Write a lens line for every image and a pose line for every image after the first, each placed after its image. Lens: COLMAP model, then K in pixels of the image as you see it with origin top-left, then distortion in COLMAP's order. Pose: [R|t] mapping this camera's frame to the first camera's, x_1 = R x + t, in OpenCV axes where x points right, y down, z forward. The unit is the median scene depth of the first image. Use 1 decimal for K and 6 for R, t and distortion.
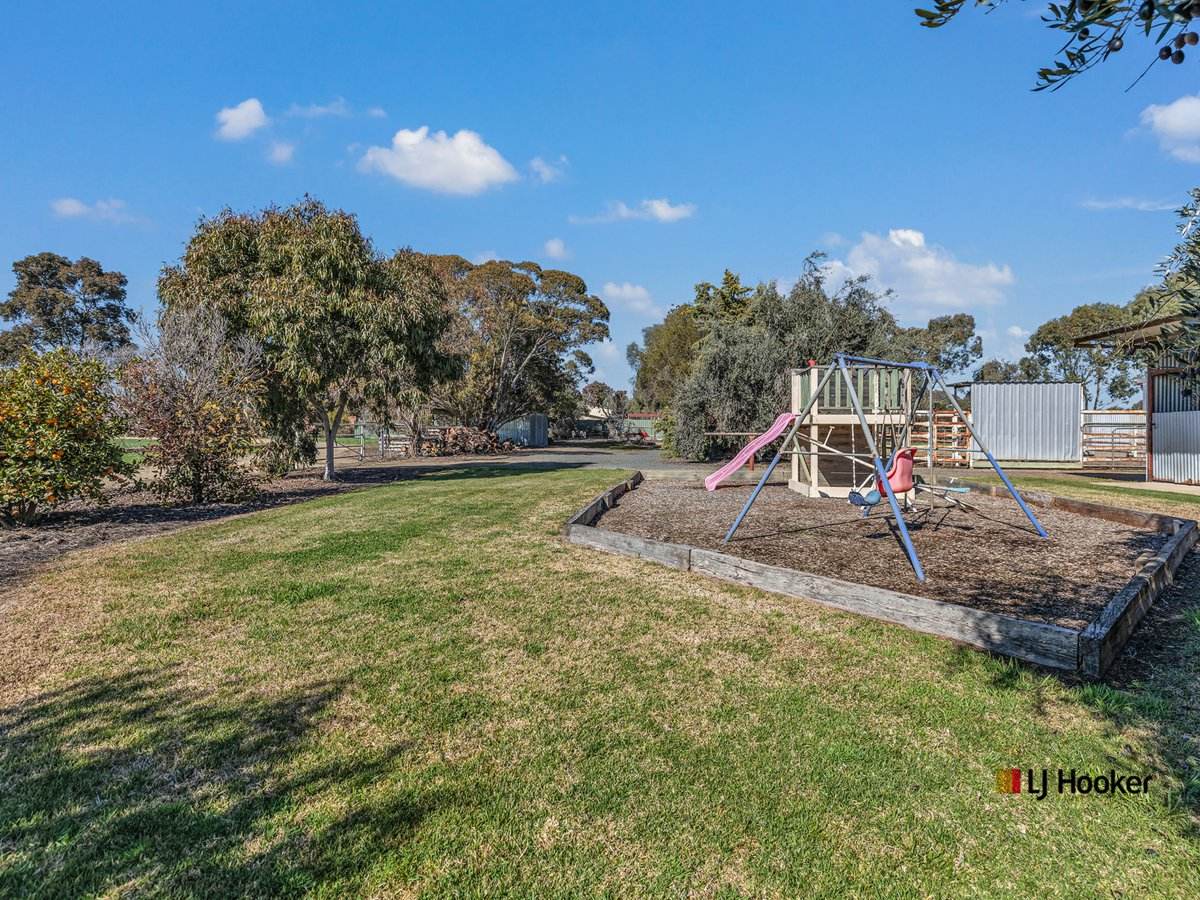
lens RADIAL K [[618.2, 0, 603.5], [0, 618.2, 475.0], [0, 0, 1]] dist [0.000528, -0.000179]
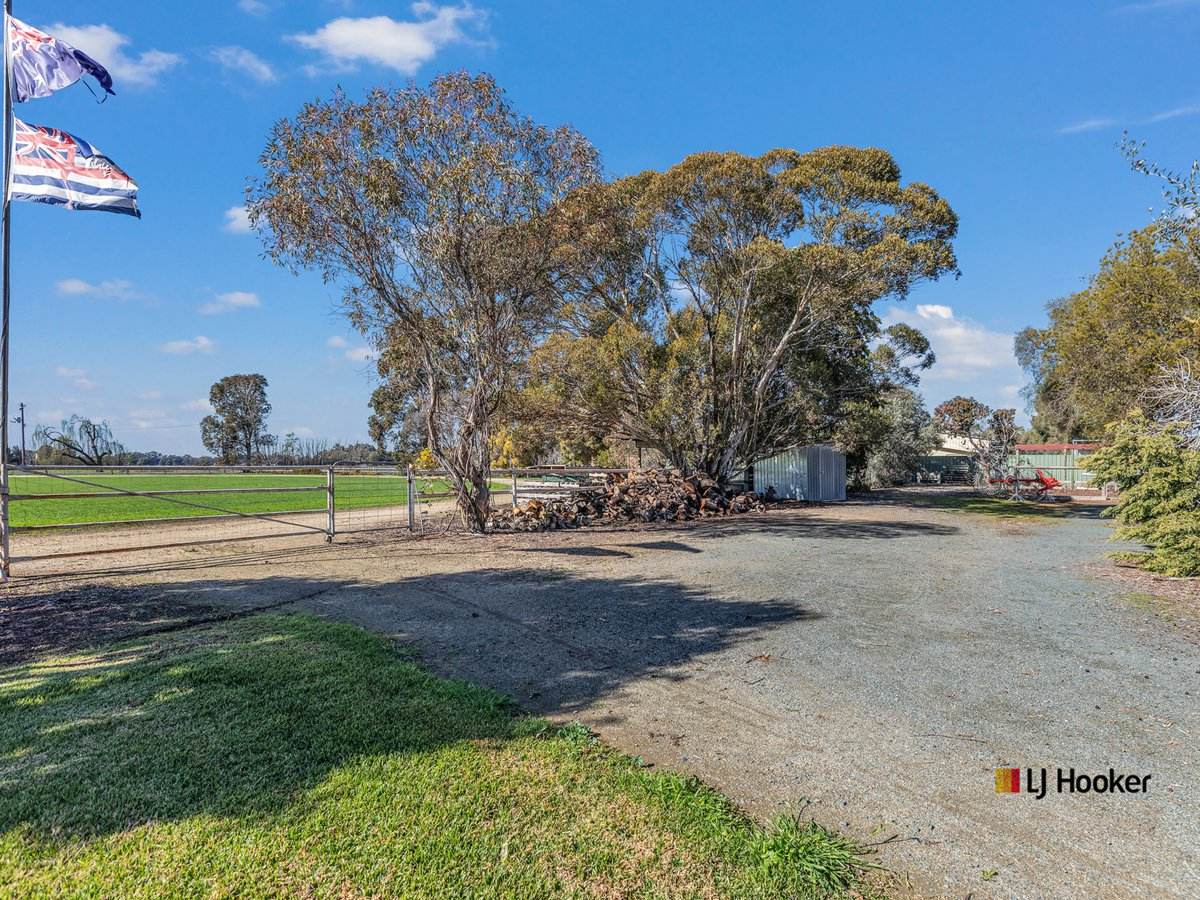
lens RADIAL K [[618.2, 0, 603.5], [0, 618.2, 475.0], [0, 0, 1]] dist [0.000528, -0.000179]
pose [[0.847876, 0.008359, -0.530129, 0.019525], [-0.041109, 0.997902, -0.050014, -0.025444], [0.528598, 0.064199, 0.846441, 0.303068]]
